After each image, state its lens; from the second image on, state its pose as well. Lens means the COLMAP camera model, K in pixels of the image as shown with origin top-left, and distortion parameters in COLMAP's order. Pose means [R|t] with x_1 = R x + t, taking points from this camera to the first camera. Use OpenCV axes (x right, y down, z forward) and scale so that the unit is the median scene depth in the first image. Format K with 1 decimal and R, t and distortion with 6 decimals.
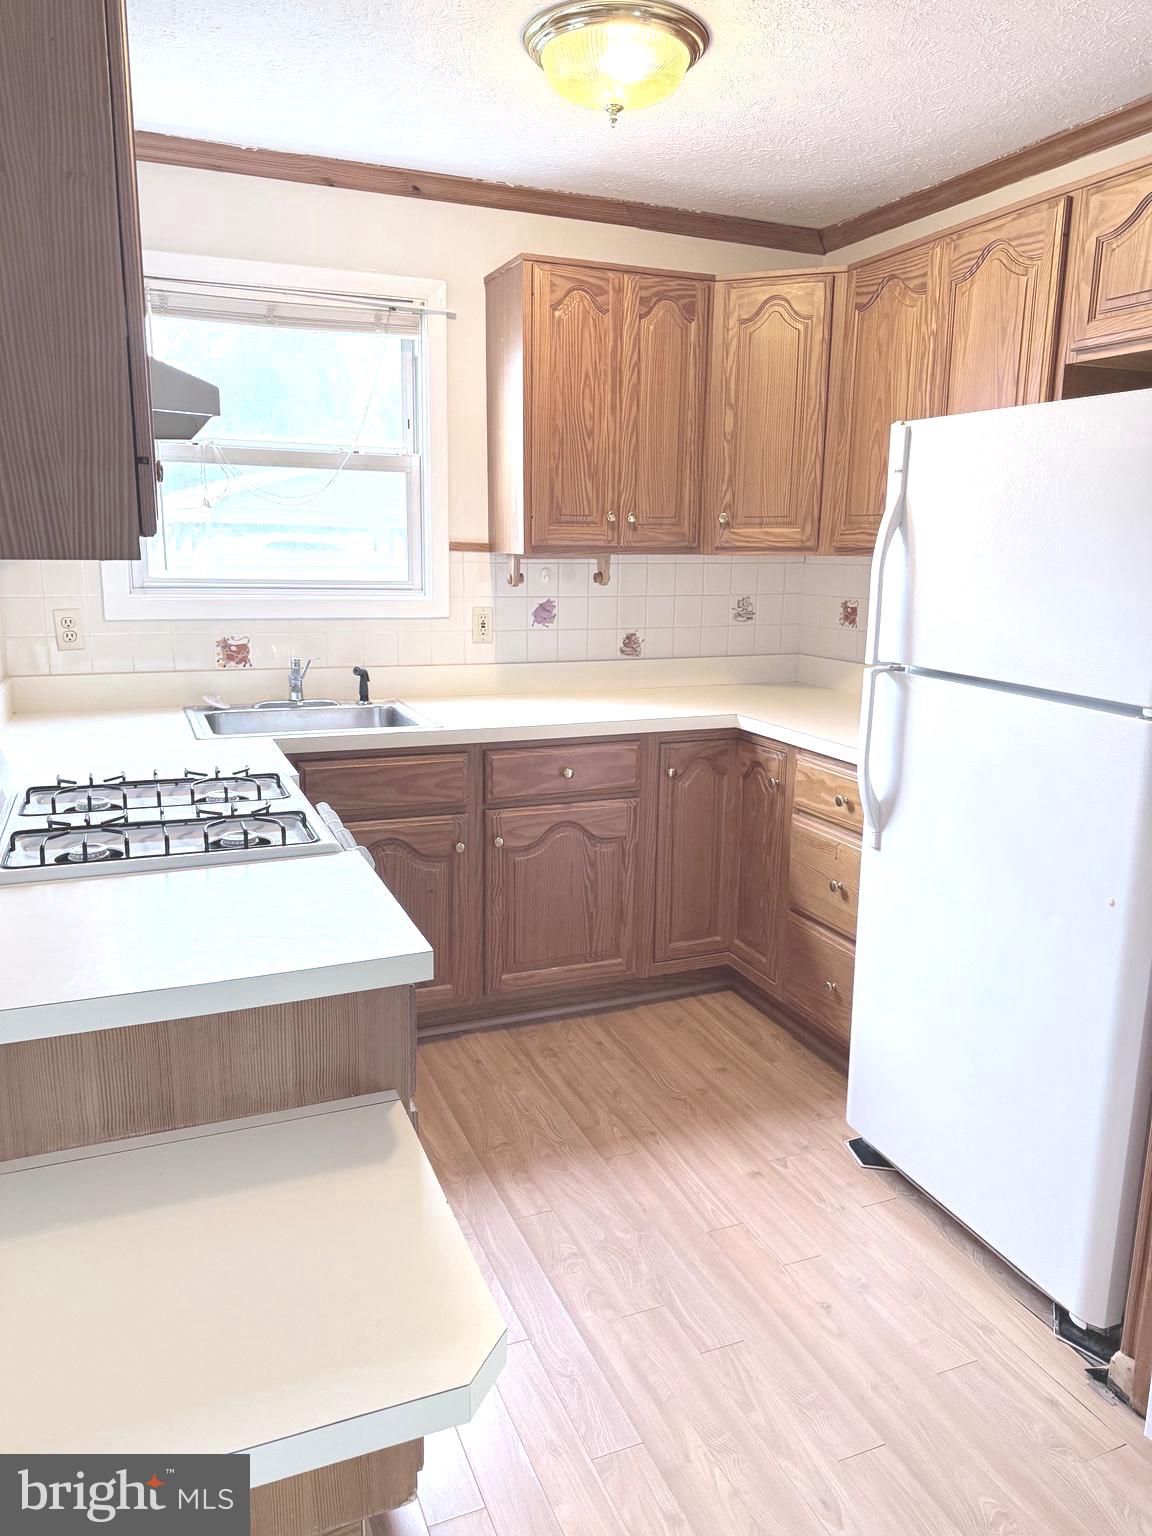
lens RADIAL K [[1112.1, 0, 585.7], [0, 1112.1, 780.3], [0, 0, 1]] dist [0.084506, -0.078422]
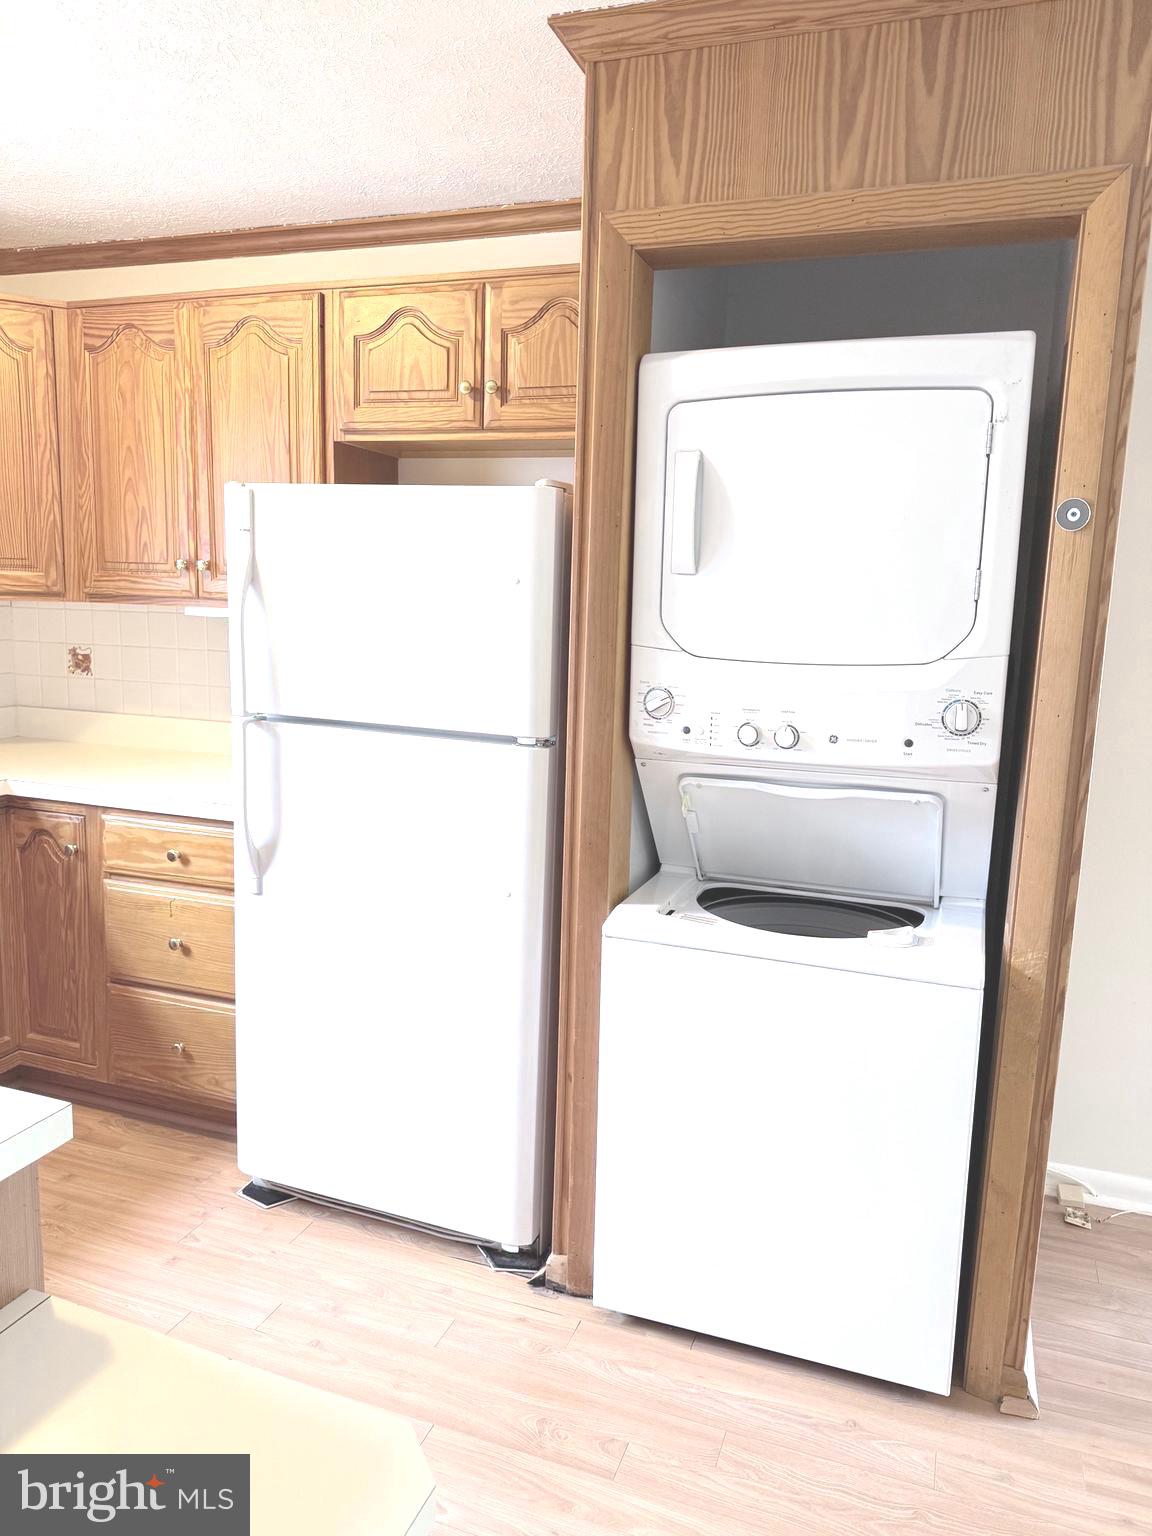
lens RADIAL K [[1112.1, 0, 585.9], [0, 1112.1, 780.2], [0, 0, 1]] dist [0.084506, -0.078422]
pose [[0.689682, -0.119201, 0.714234, -0.210884], [0.137836, 0.989934, 0.032115, -0.027864], [-0.710873, 0.076297, 0.699170, 0.051967]]
